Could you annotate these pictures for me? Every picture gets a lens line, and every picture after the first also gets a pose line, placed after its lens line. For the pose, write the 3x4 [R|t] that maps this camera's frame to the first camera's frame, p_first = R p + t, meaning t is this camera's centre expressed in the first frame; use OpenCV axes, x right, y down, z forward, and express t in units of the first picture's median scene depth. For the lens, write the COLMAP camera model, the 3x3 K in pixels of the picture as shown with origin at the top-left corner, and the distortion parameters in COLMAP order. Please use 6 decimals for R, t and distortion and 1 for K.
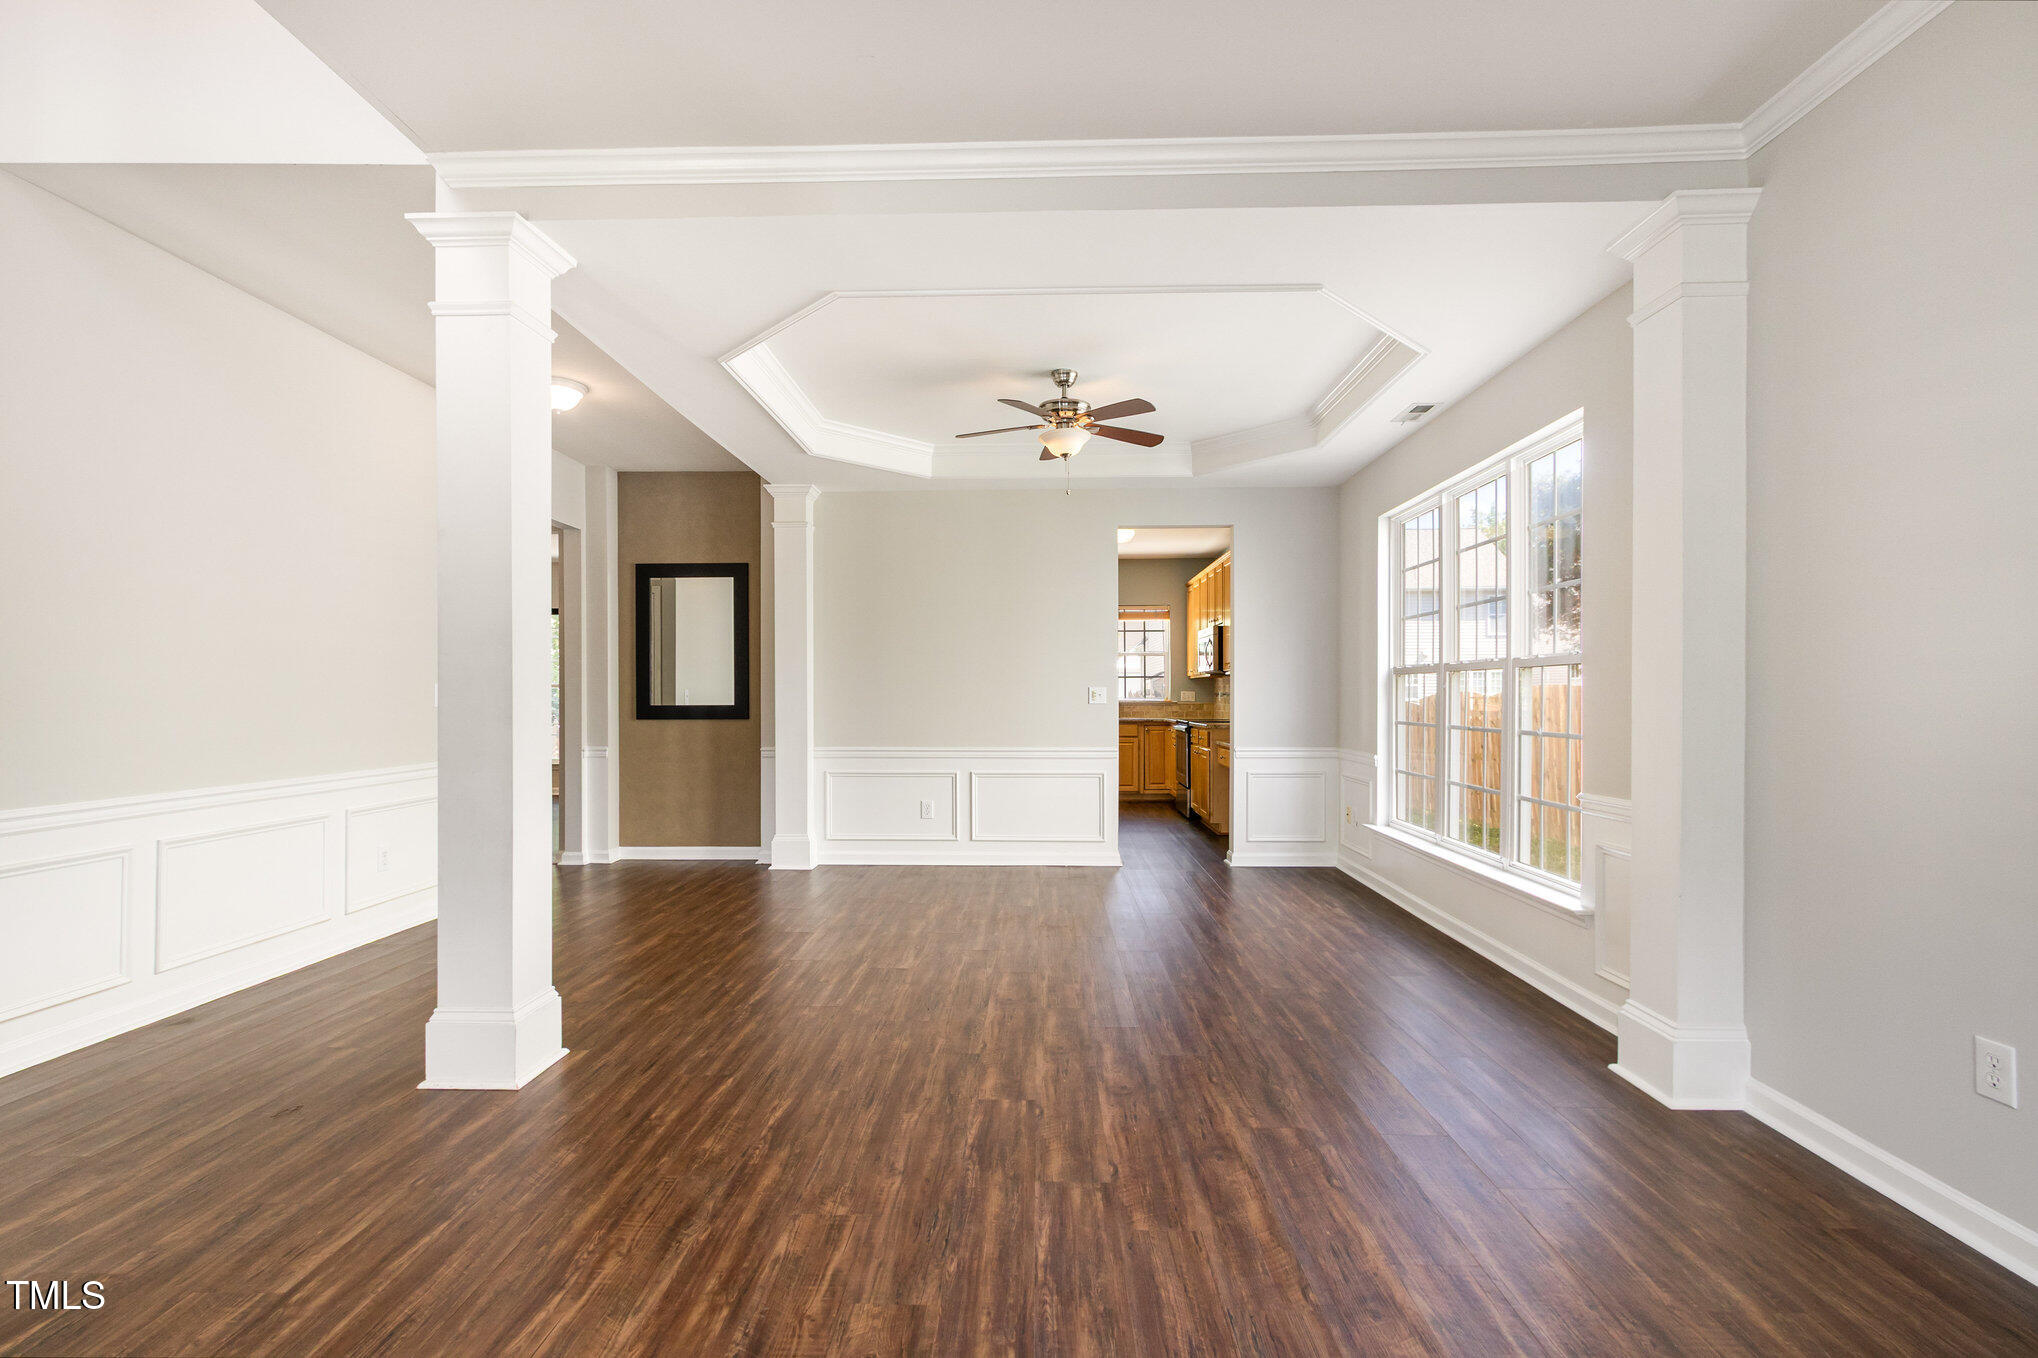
lens RADIAL K [[934.9, 0, 1014.6], [0, 934.9, 681.8], [0, 0, 1]] dist [0.000548, 0.000318]
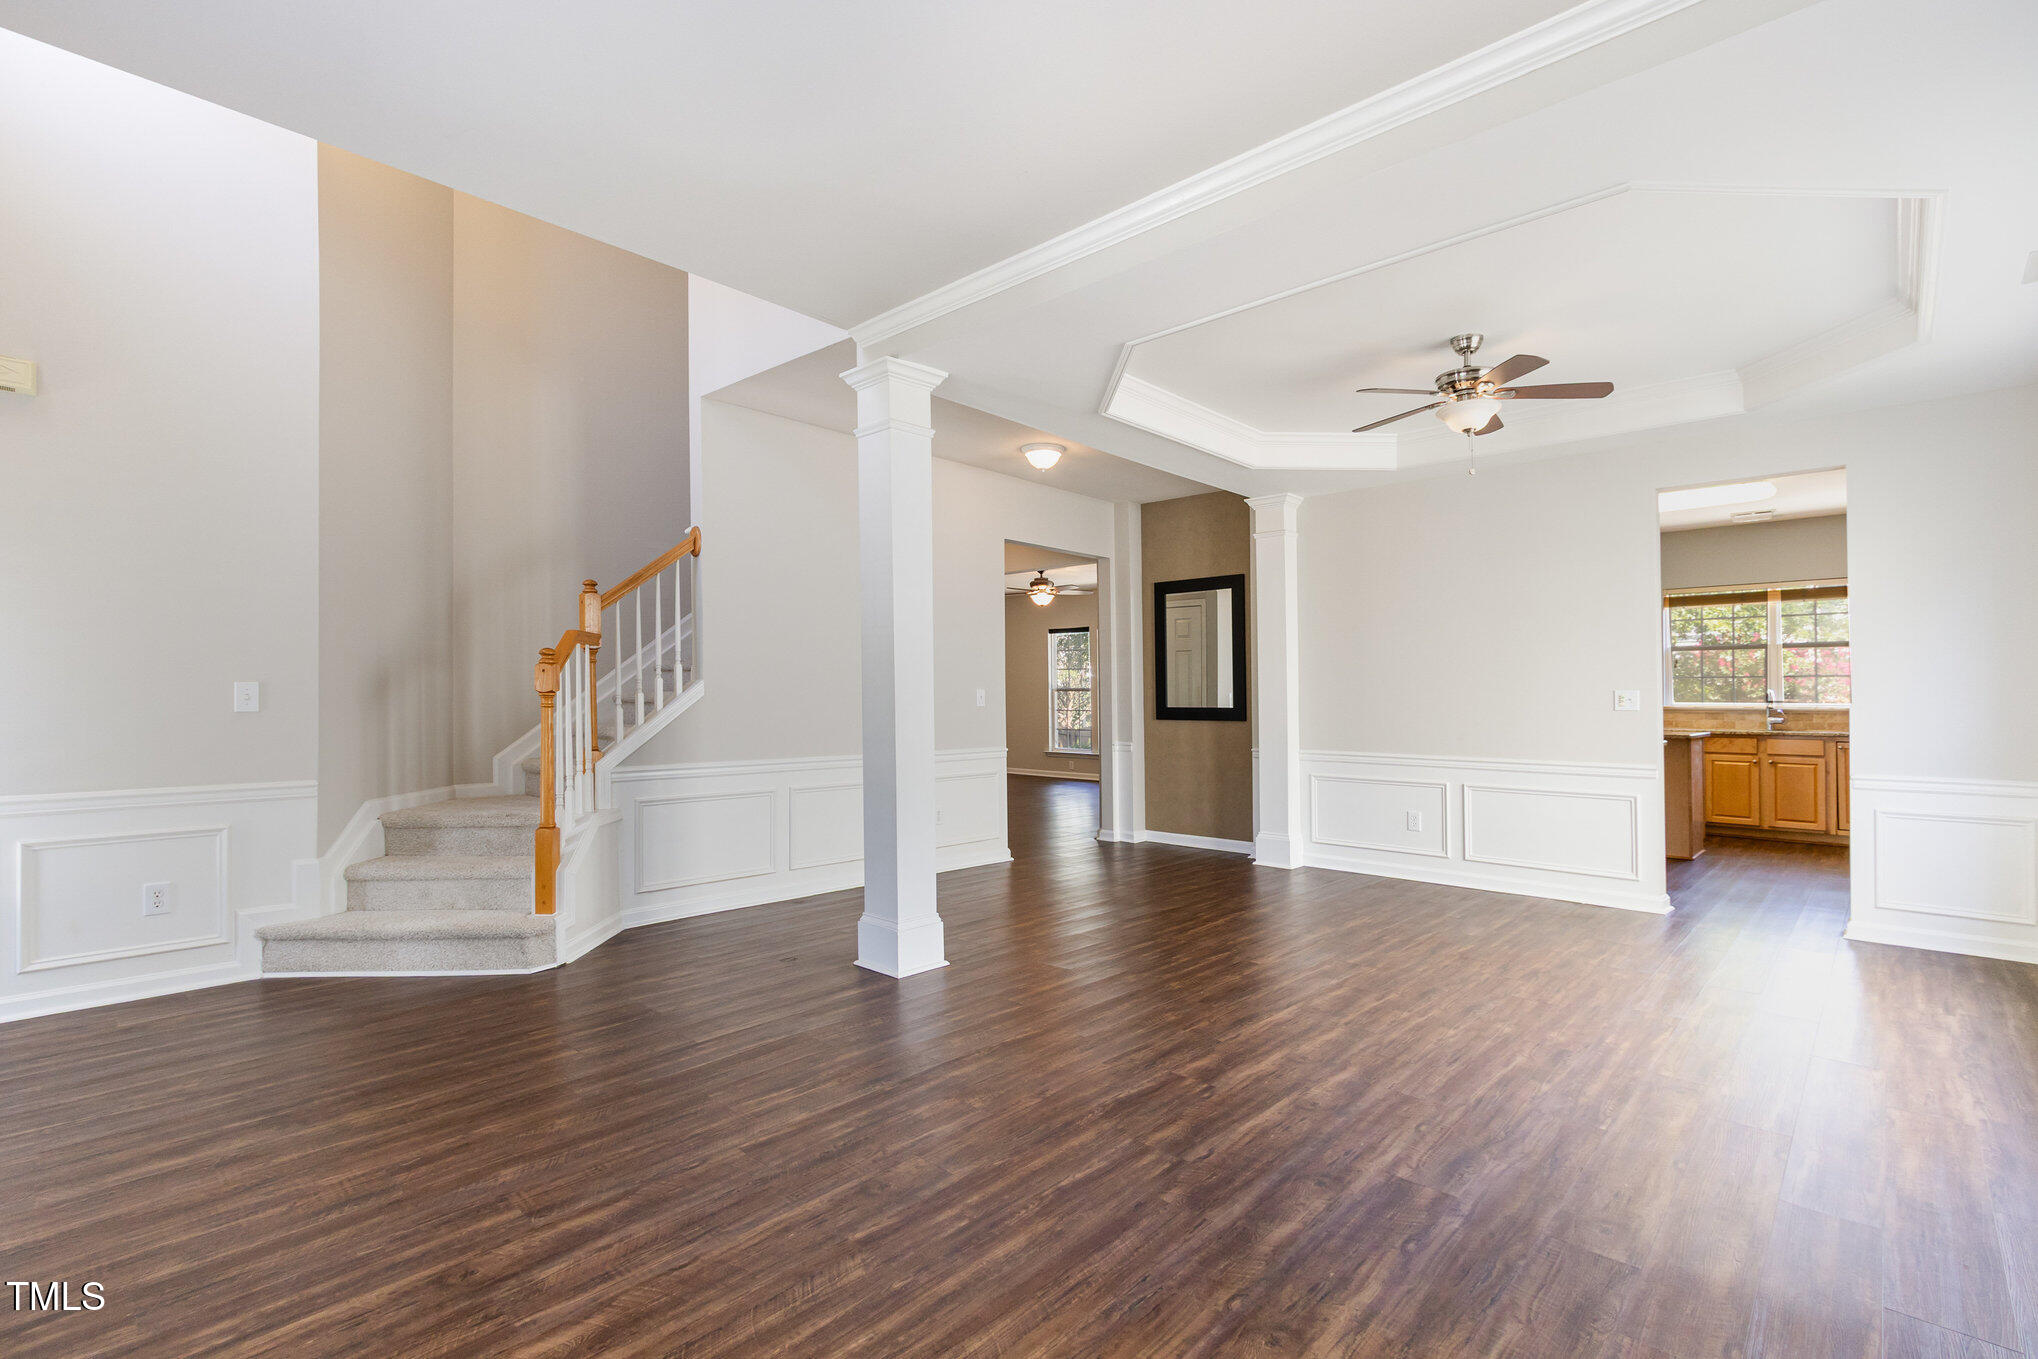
lens RADIAL K [[934.9, 0, 996.4], [0, 934.9, 689.5], [0, 0, 1]] dist [0.000548, 0.000318]
pose [[0.741147, -0.002468, -0.671338, 0.311407], [0.005754, 0.999980, 0.002676, -0.000509], [0.671318, -0.005846, 0.741147, 0.036214]]
